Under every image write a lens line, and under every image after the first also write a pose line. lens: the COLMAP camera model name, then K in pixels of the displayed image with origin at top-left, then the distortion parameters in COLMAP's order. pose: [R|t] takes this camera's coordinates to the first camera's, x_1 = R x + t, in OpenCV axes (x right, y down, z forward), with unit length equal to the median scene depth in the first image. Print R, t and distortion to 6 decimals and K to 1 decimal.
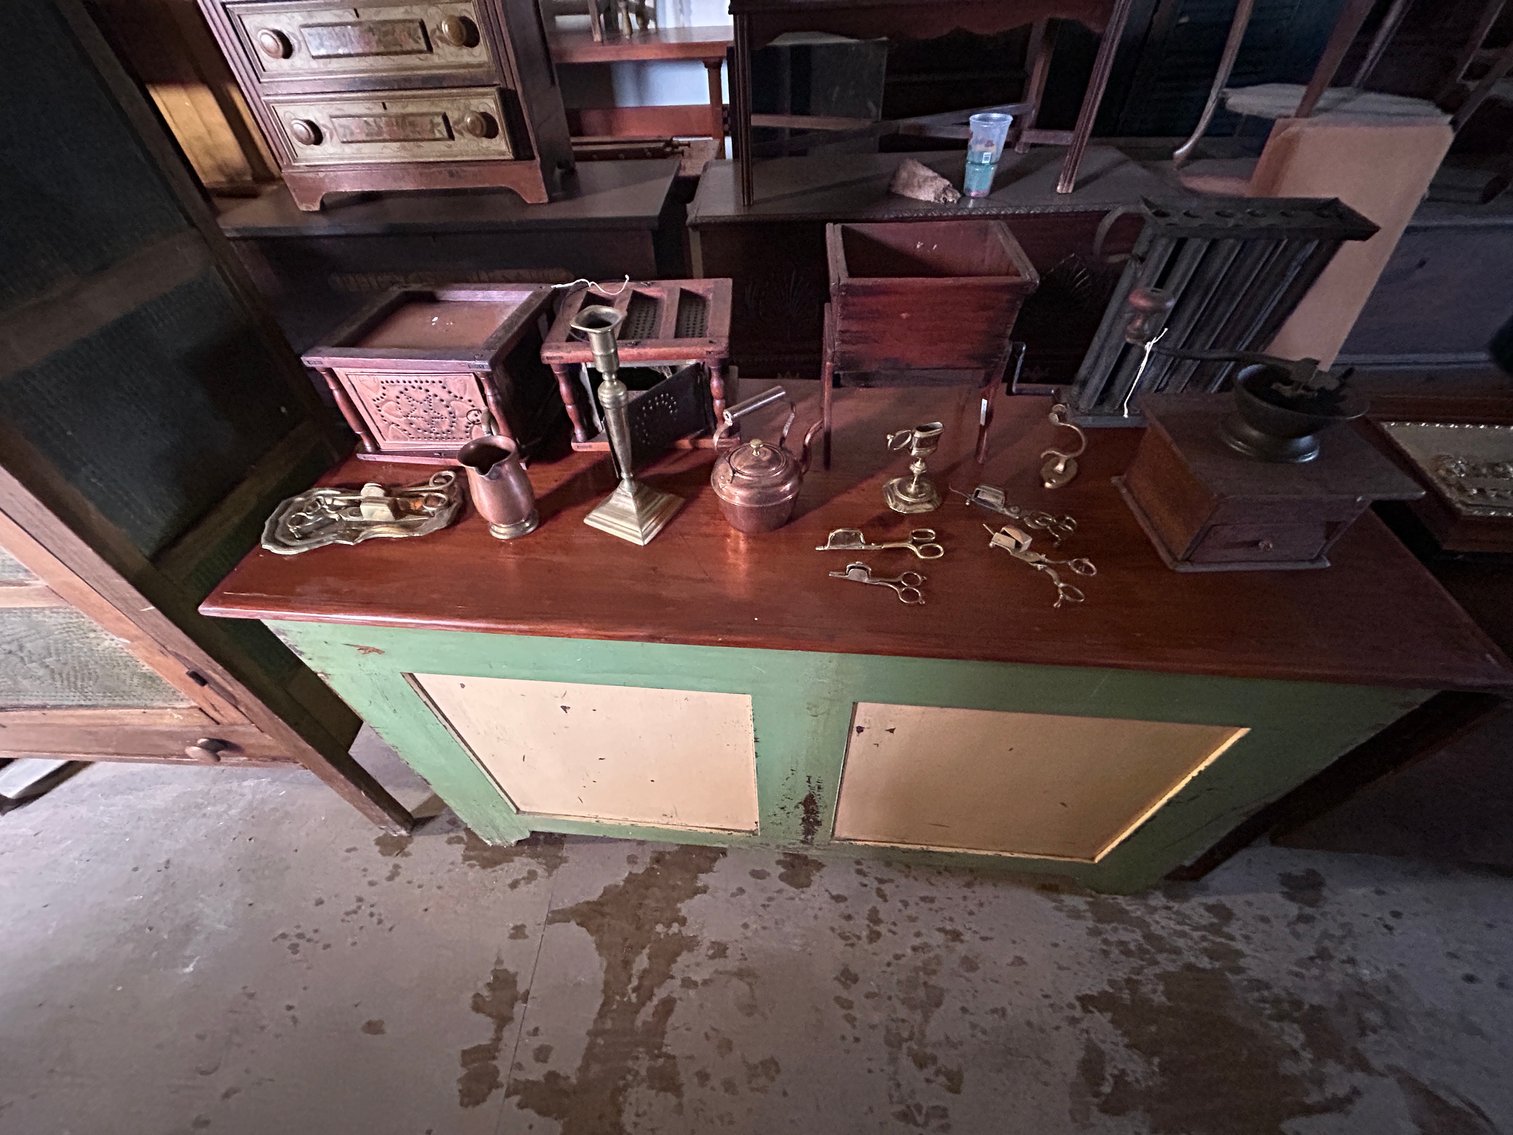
lens RADIAL K [[611.0, 0, 744.9], [0, 611.0, 567.8], [0, 0, 1]] dist [0.002971, -0.000538]
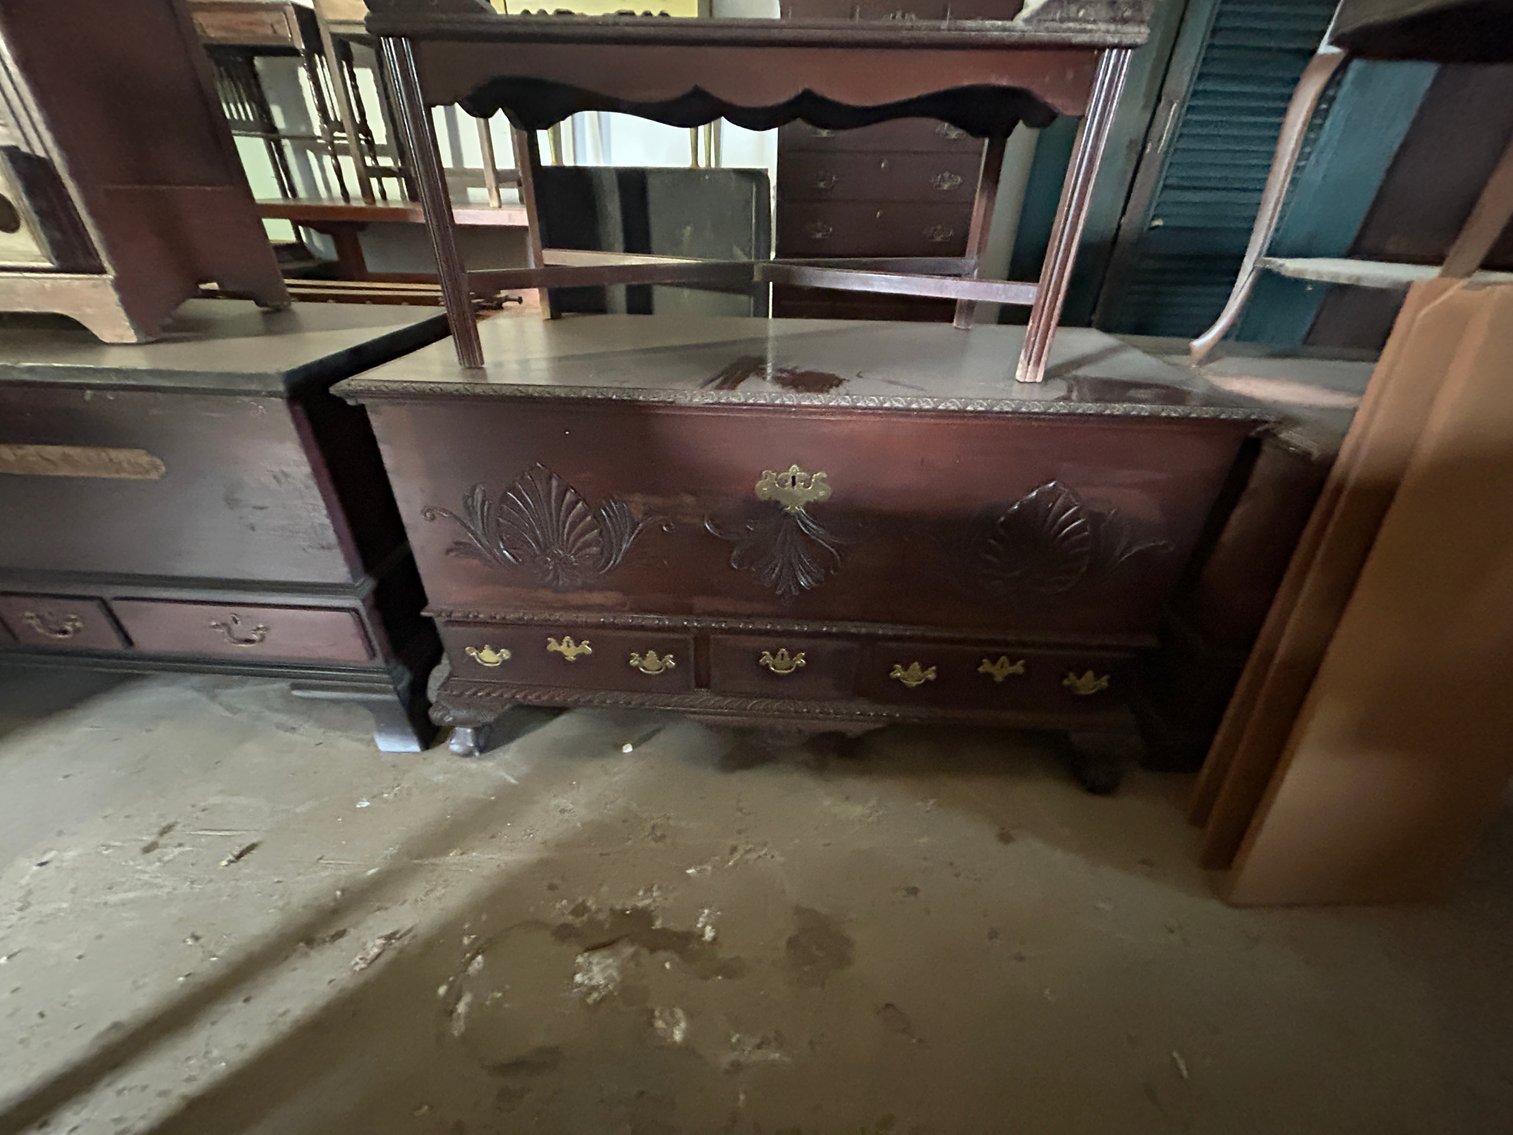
lens RADIAL K [[611.0, 0, 749.9], [0, 611.0, 563.3], [0, 0, 1]] dist [0.002971, -0.000538]
pose [[0.998277, 0.057953, 0.009191, 0.281603], [-0.053617, 0.964565, -0.258339, -0.306135], [-0.023837, 0.257401, 0.966011, 0.529930]]
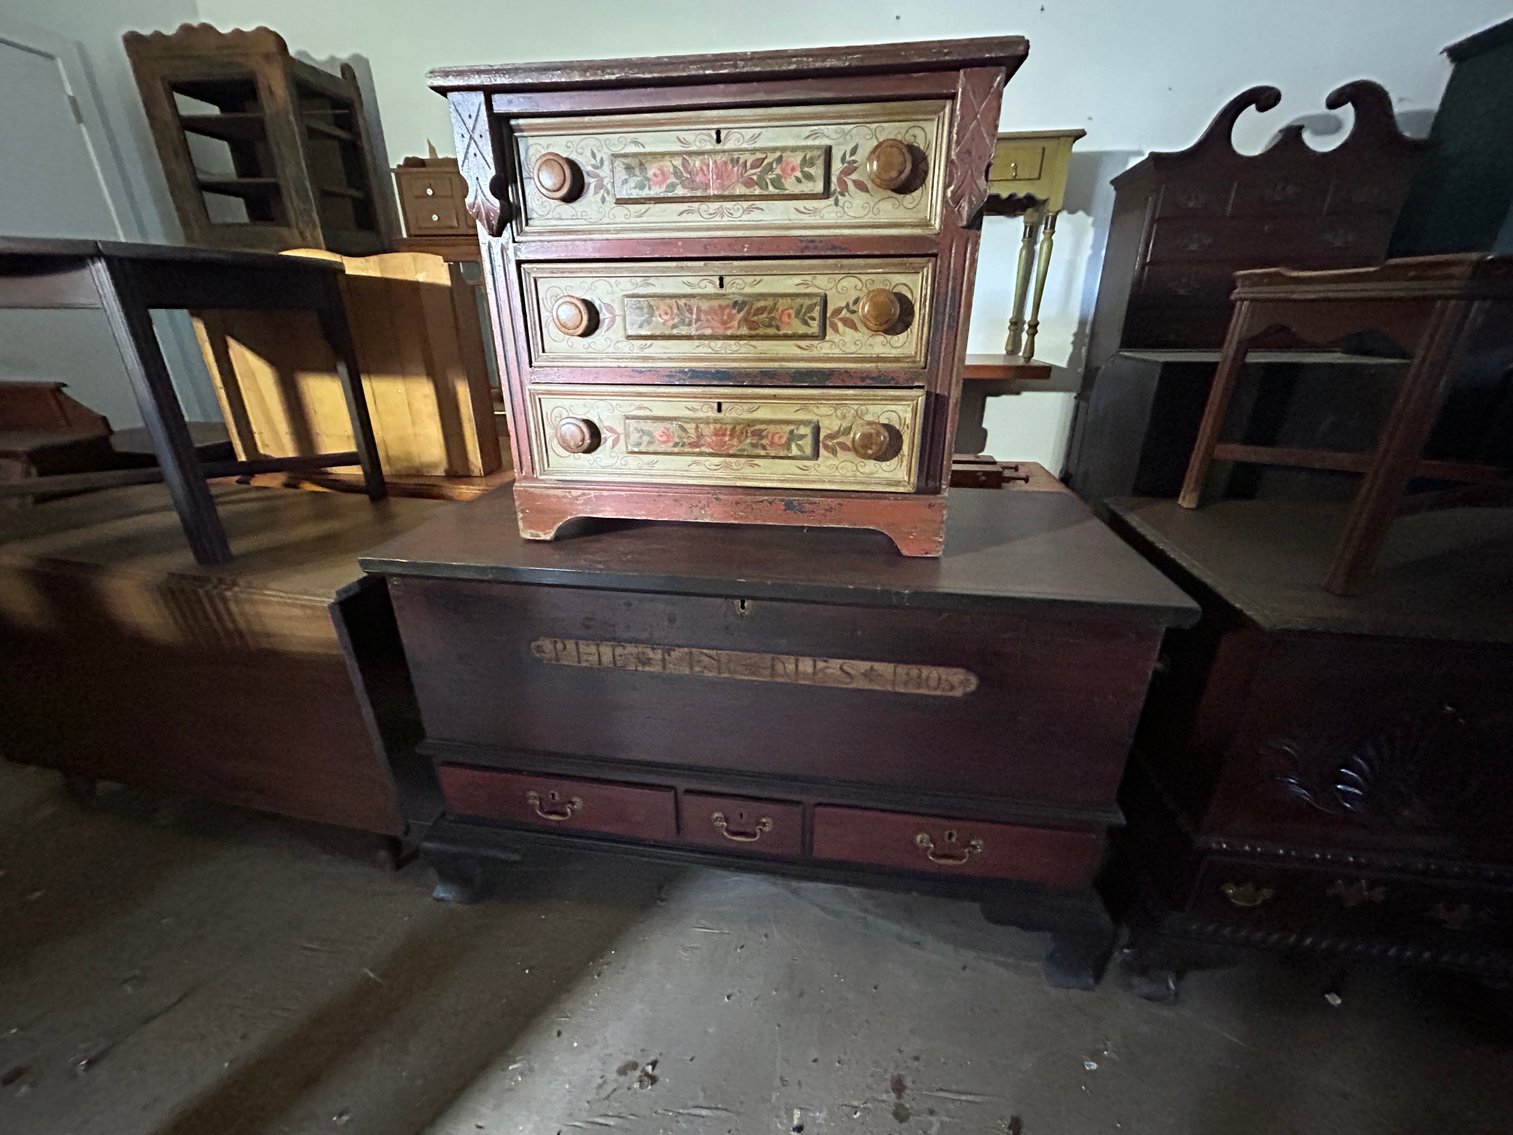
lens RADIAL K [[611.0, 0, 756.2], [0, 611.0, 558.1], [0, 0, 1]] dist [0.002971, -0.000538]
pose [[0.993689, 0.071635, -0.086322, -0.486423], [-0.100710, 0.908629, -0.405280, -0.379464], [0.049403, 0.411415, 0.910108, 0.516118]]
